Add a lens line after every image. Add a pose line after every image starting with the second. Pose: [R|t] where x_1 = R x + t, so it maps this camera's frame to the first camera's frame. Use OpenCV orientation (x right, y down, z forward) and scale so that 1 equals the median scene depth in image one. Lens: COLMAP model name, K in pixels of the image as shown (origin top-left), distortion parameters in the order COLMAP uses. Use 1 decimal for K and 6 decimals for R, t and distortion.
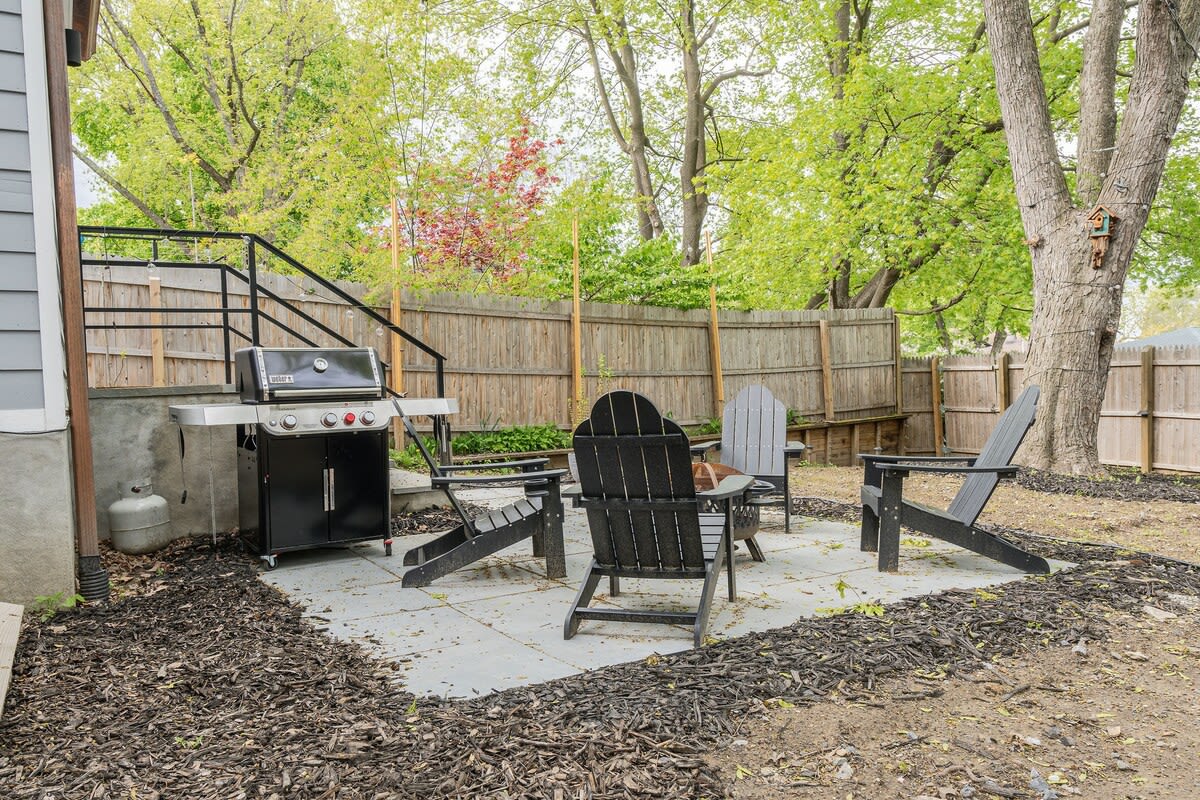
lens RADIAL K [[833.7, 0, 596.7], [0, 833.7, 397.6], [0, 0, 1]] dist [-0.002223, -0.005306]
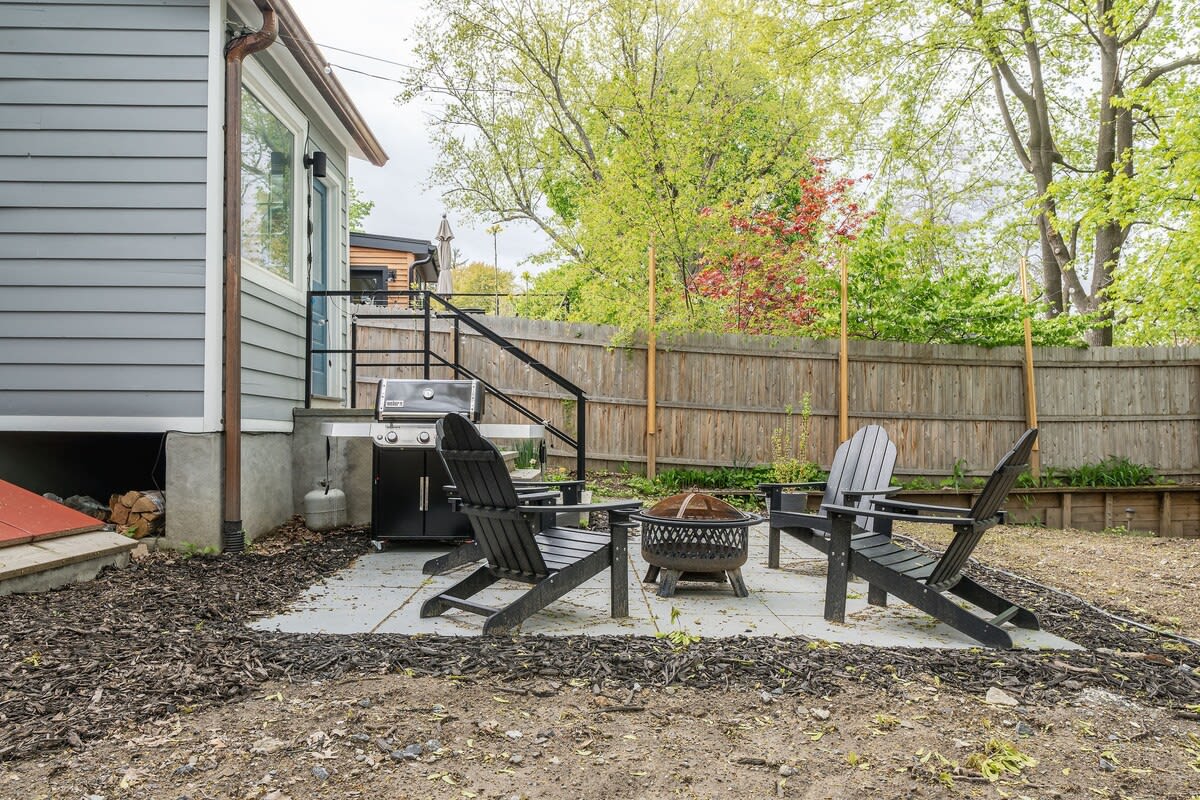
lens RADIAL K [[833.7, 0, 596.7], [0, 833.7, 397.6], [0, 0, 1]] dist [-0.002223, -0.005306]
pose [[0.869360, 0.017015, -0.493886, 0.218339], [-0.041920, 0.998344, -0.039394, 0.002301], [0.492398, 0.054951, 0.868634, 0.016077]]
